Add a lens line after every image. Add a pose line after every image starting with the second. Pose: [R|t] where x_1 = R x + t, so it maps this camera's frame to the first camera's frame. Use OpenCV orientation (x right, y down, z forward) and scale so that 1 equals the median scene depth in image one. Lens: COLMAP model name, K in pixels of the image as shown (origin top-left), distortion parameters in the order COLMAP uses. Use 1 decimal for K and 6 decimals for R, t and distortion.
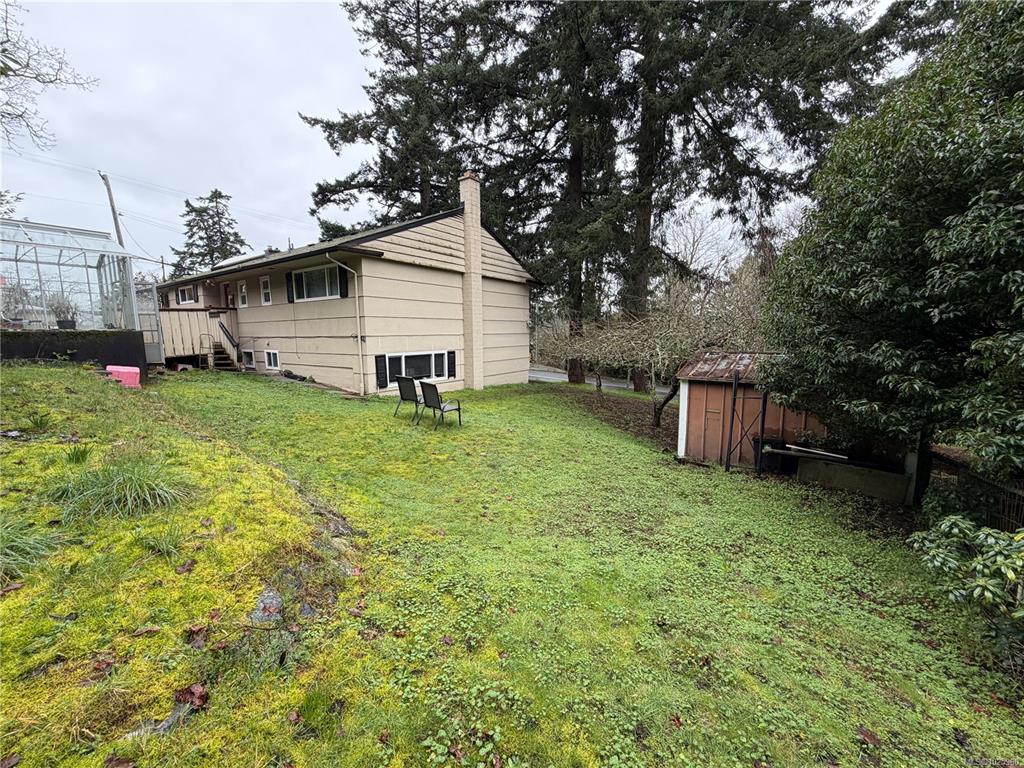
lens RADIAL K [[406.7, 0, 511.7], [0, 406.7, 386.2], [0, 0, 1]] dist [-0.002002, -0.000224]
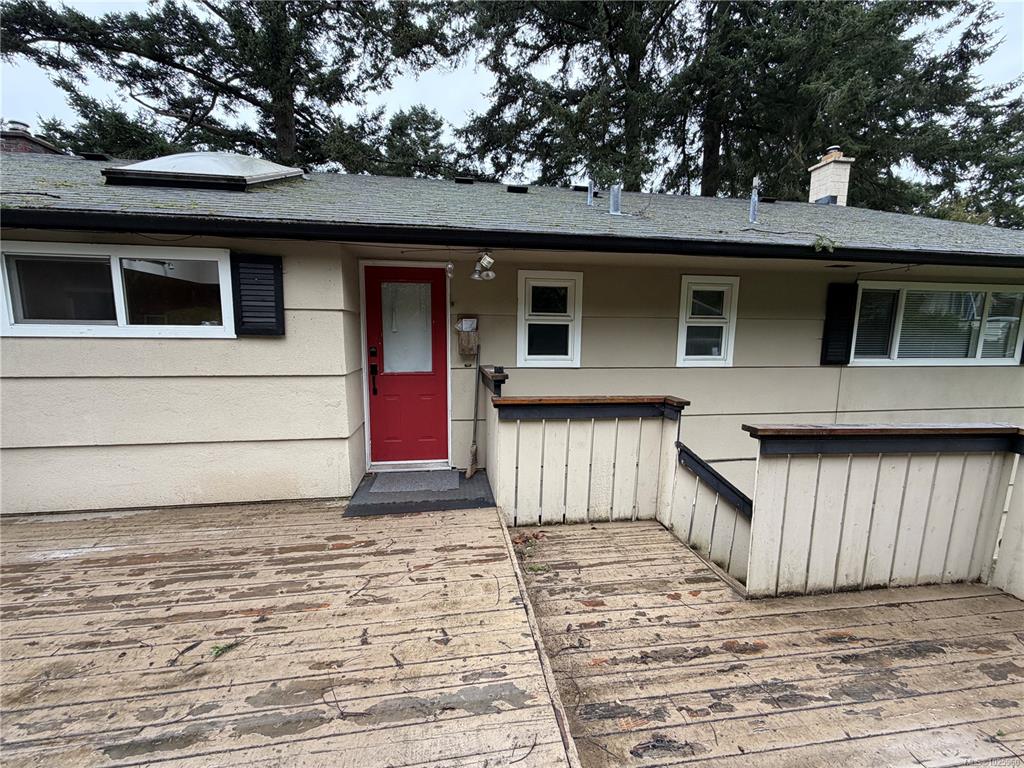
lens RADIAL K [[406.7, 0, 511.2], [0, 406.7, 385.7], [0, 0, 1]] dist [-0.002002, -0.000224]
pose [[0.736873, -0.071469, 0.672243, -0.934099], [0.067525, 0.997204, 0.032000, -0.201557], [-0.672651, 0.021813, 0.739639, 0.854990]]
